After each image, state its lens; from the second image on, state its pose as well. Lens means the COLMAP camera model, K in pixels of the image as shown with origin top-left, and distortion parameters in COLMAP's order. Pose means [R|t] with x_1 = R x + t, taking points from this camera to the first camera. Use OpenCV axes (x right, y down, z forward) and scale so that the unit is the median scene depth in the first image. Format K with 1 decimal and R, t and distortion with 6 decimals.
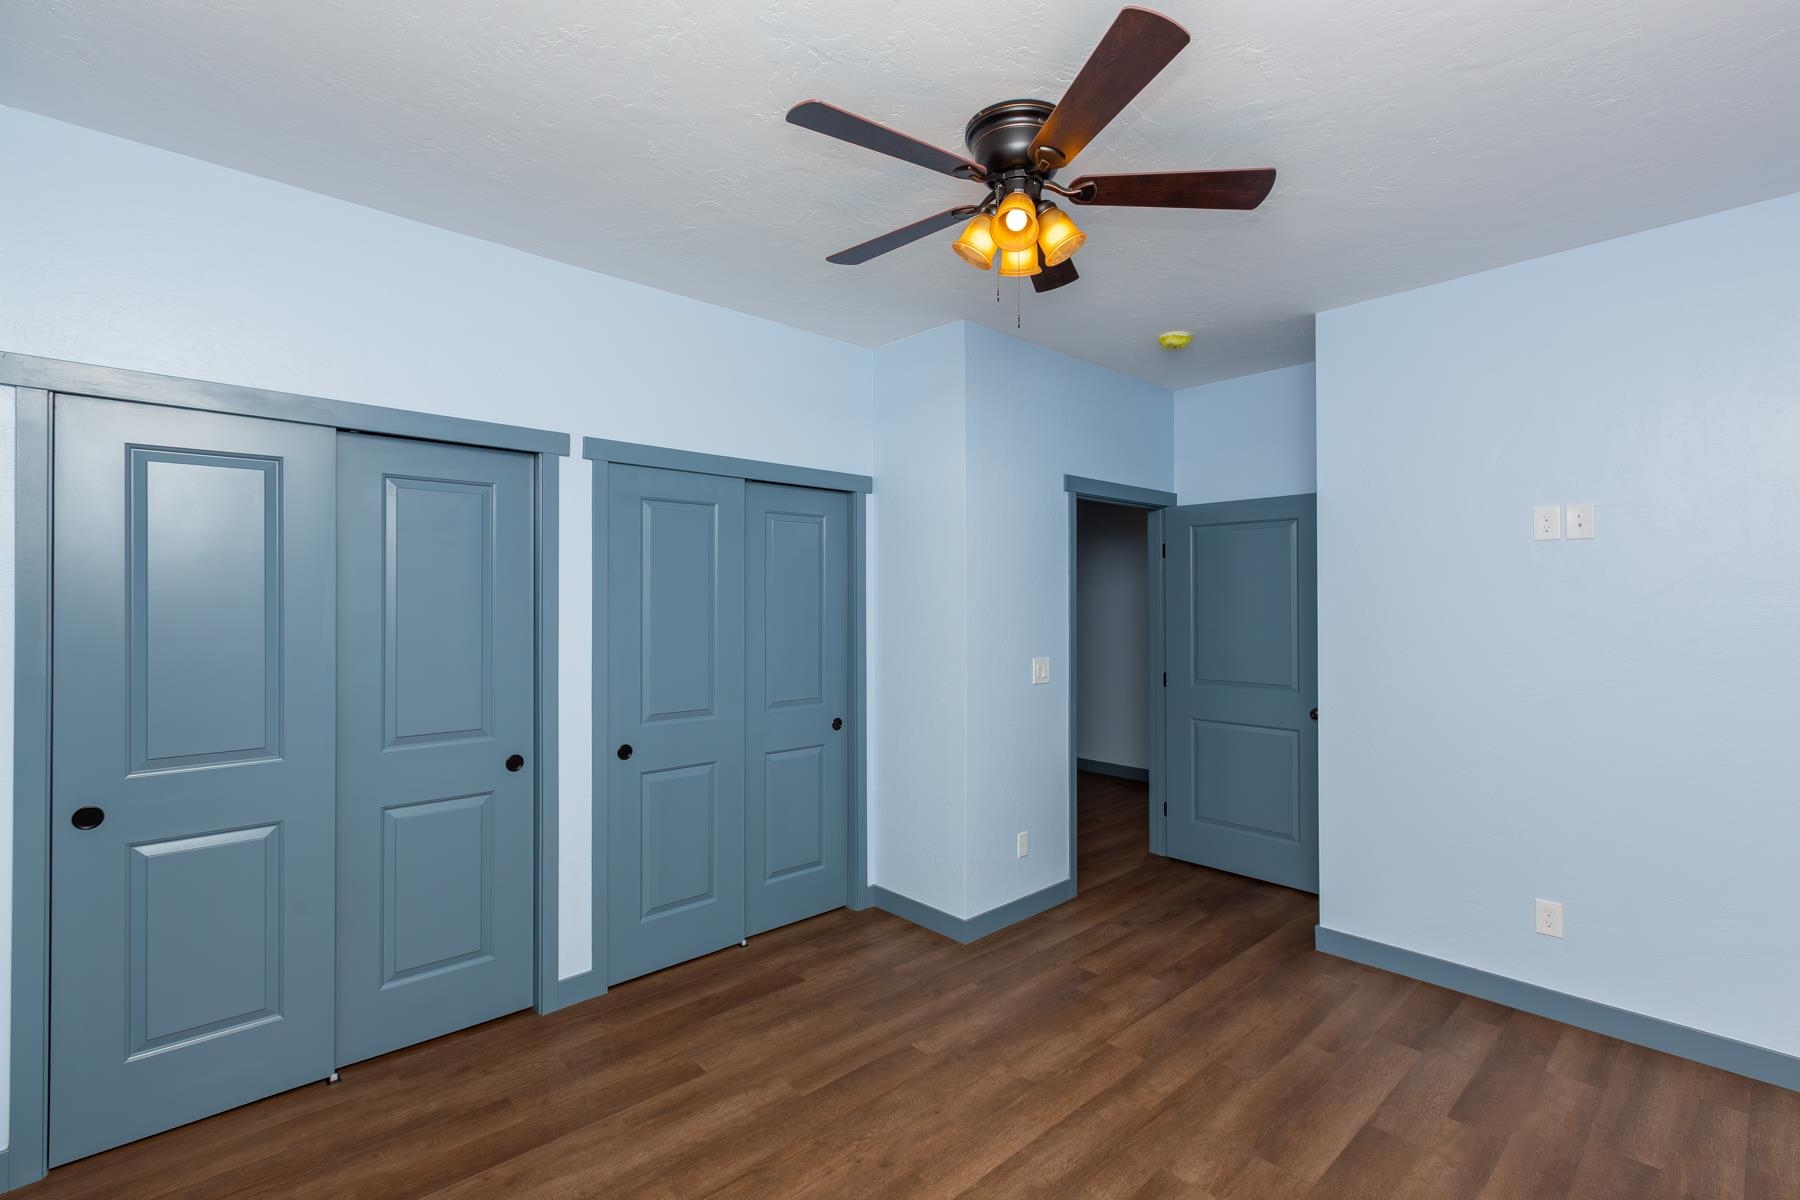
lens RADIAL K [[805.8, 0, 906.8], [0, 805.8, 598.7], [0, 0, 1]] dist [0.002582, -0.001264]
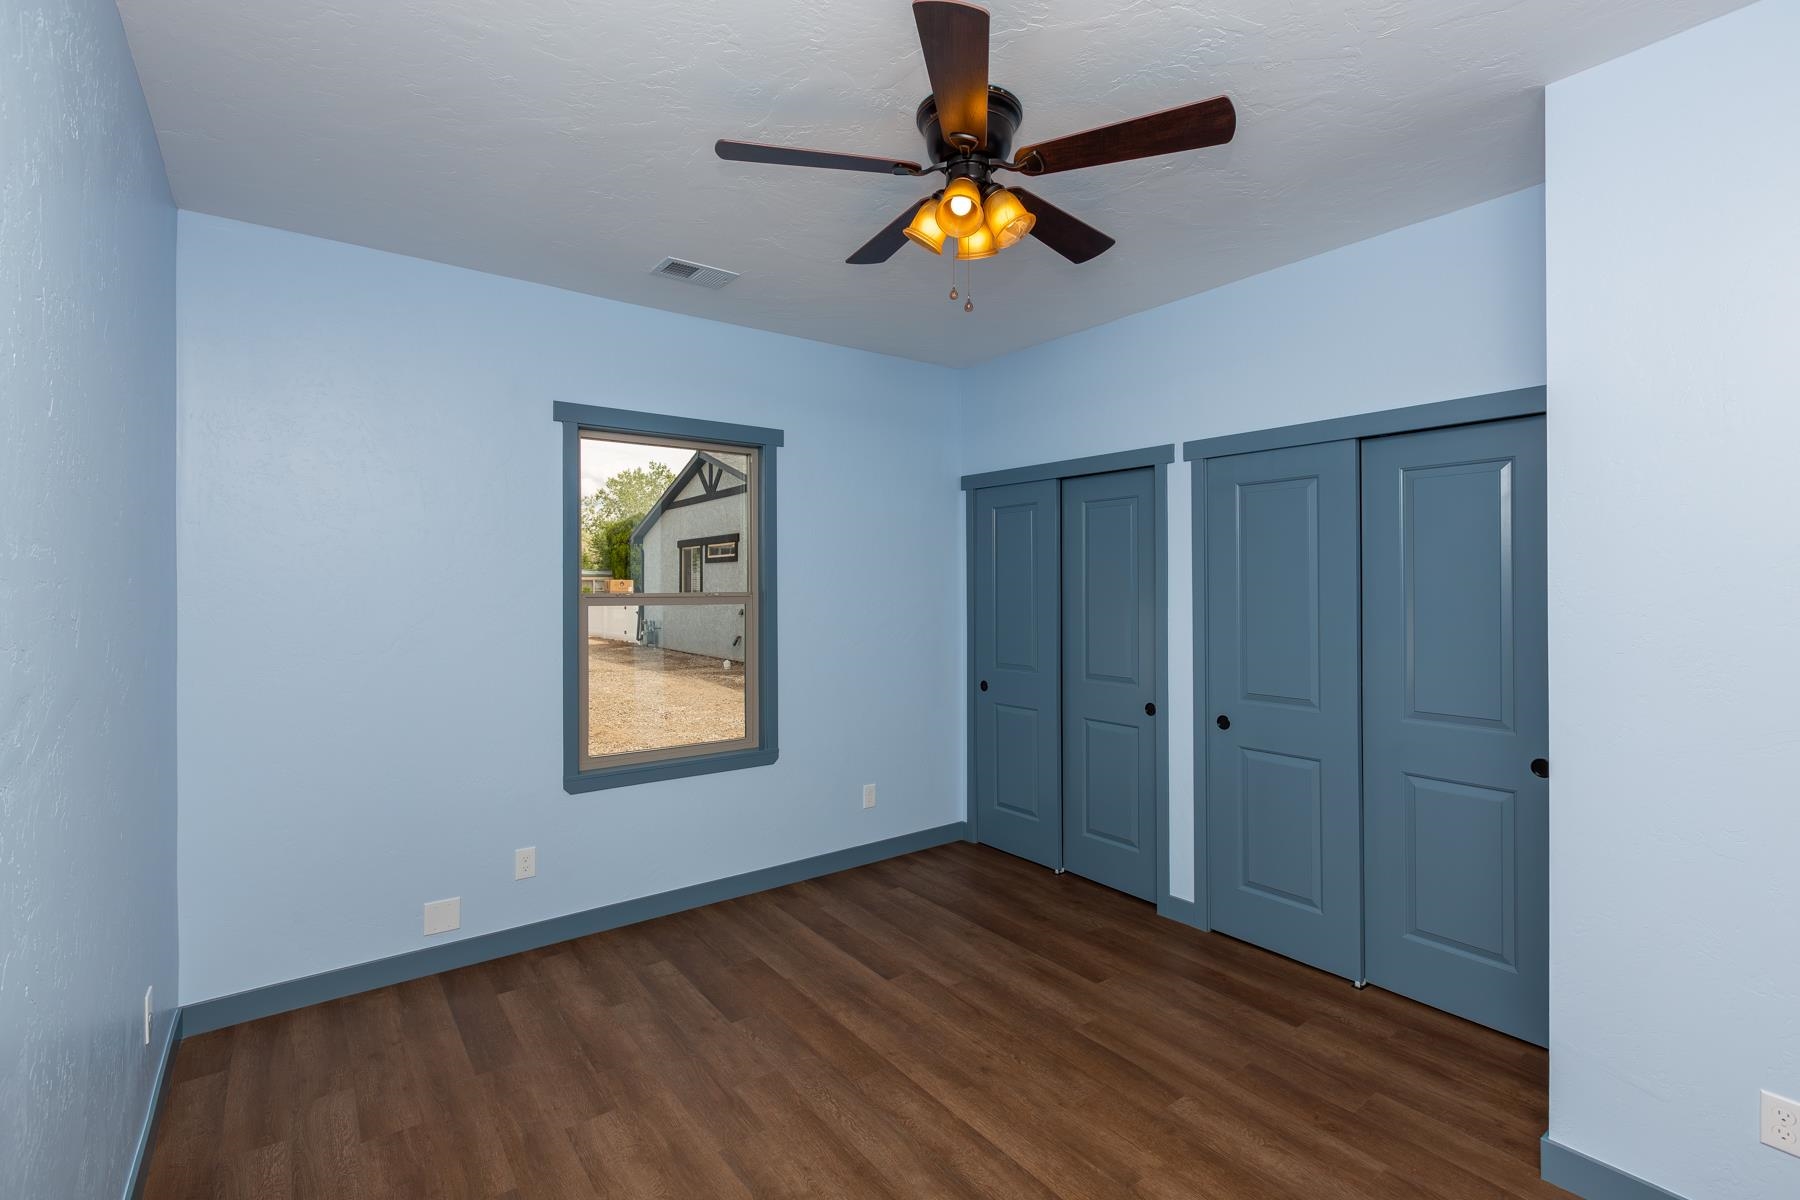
lens RADIAL K [[805.8, 0, 906.5], [0, 805.8, 585.0], [0, 0, 1]] dist [0.002582, -0.001264]
pose [[-0.094430, -0.003023, -0.995527, 0.865509], [0.003181, 0.999989, -0.003338, 0.009601], [0.995526, -0.003482, -0.094419, 0.764207]]
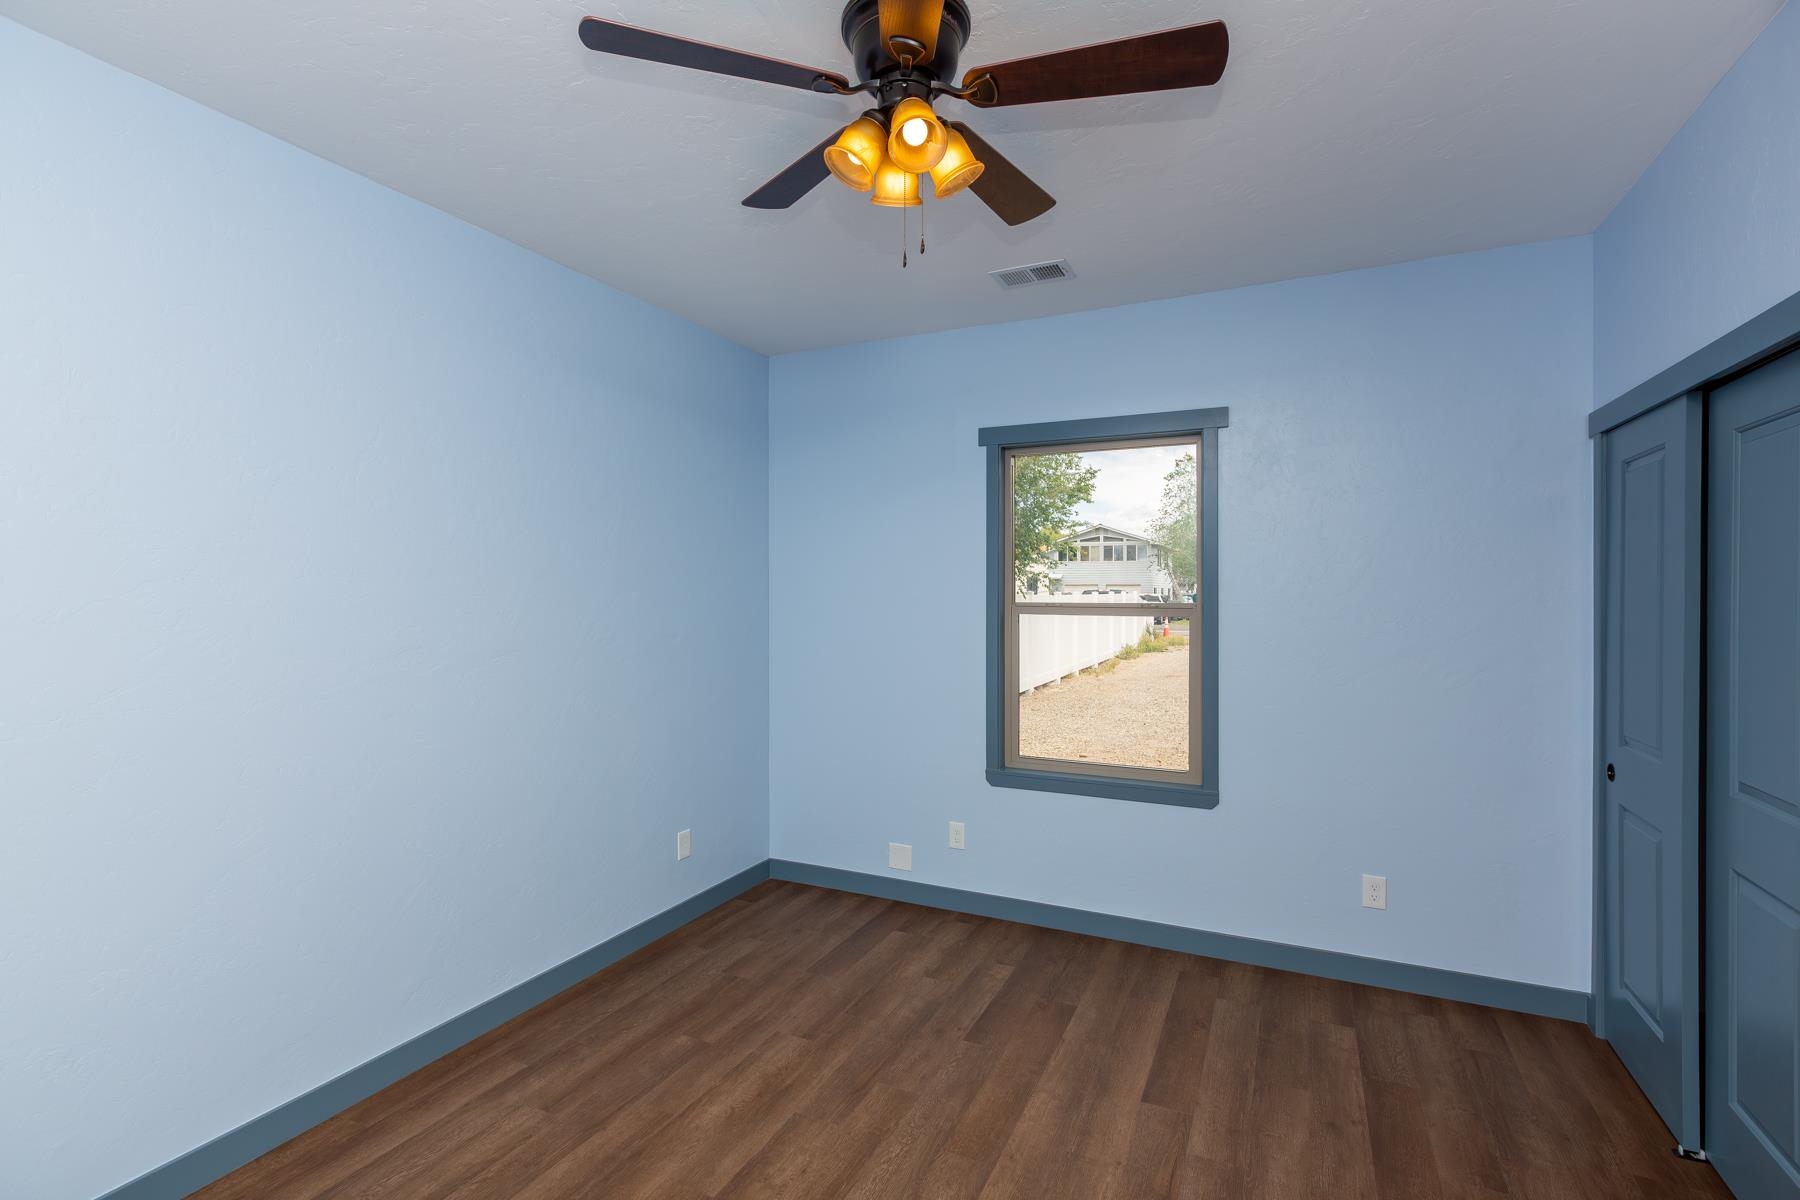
lens RADIAL K [[805.8, 0, 897.8], [0, 805.8, 591.3], [0, 0, 1]] dist [0.002582, -0.001264]
pose [[-0.922387, -0.007889, -0.386187, 0.352641], [-0.006316, 0.999966, -0.005343, 0.008341], [0.386216, -0.002489, -0.922405, 1.320466]]
